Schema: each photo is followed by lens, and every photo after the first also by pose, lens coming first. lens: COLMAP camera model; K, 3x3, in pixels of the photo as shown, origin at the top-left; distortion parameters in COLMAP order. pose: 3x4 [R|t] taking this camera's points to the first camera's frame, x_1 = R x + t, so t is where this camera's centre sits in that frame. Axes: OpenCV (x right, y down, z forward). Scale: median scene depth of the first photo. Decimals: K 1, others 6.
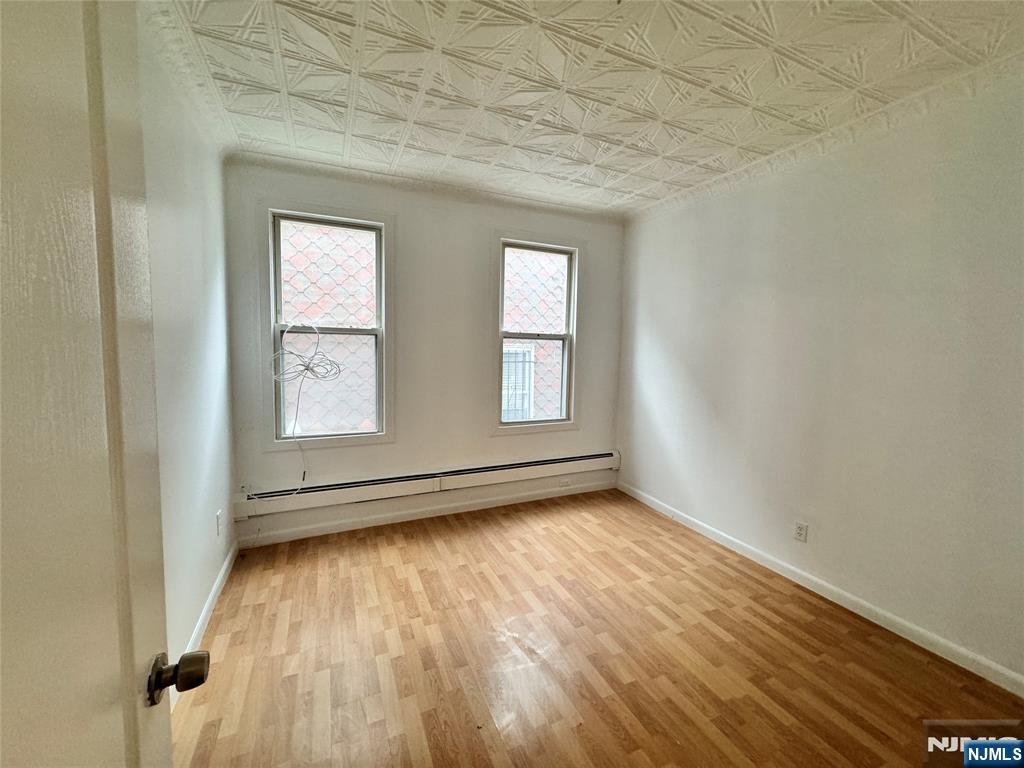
lens RADIAL K [[409.0, 0, 507.6], [0, 409.0, 386.7], [0, 0, 1]] dist [-0.002029, 0.000868]
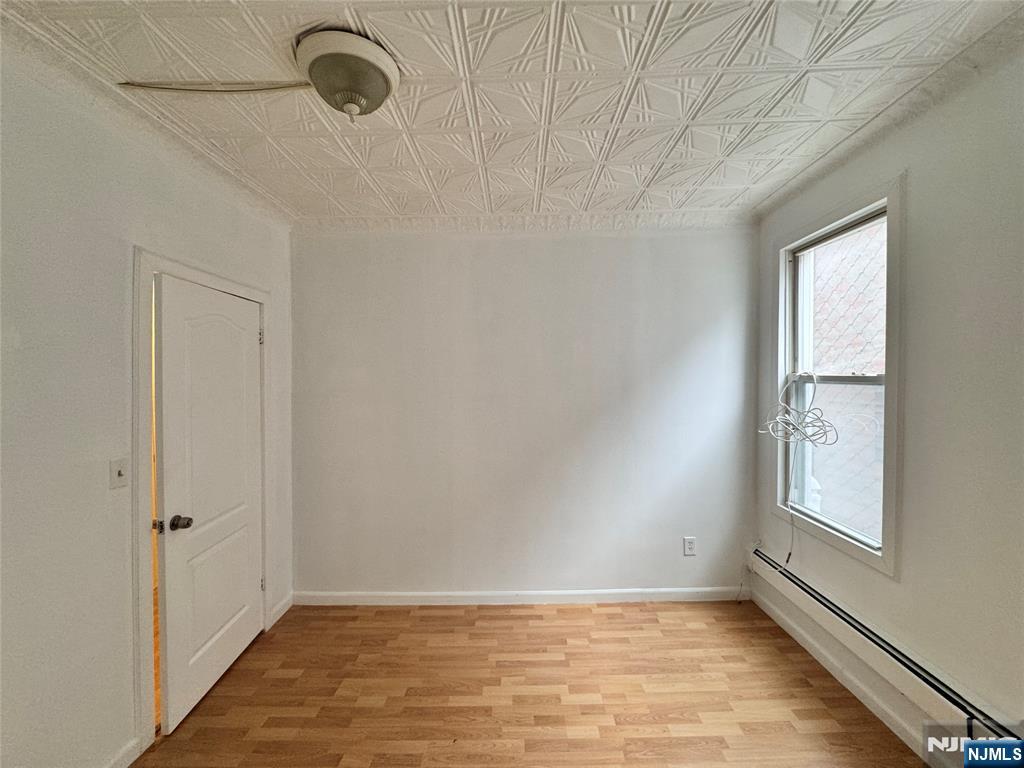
lens RADIAL K [[409.0, 0, 511.4], [0, 409.0, 377.0], [0, 0, 1]] dist [-0.002029, 0.000868]
pose [[-0.432985, -0.009737, -0.901349, 0.576672], [-0.067887, 0.997454, 0.021836, -0.143549], [0.898841, 0.070645, -0.432544, 0.988378]]
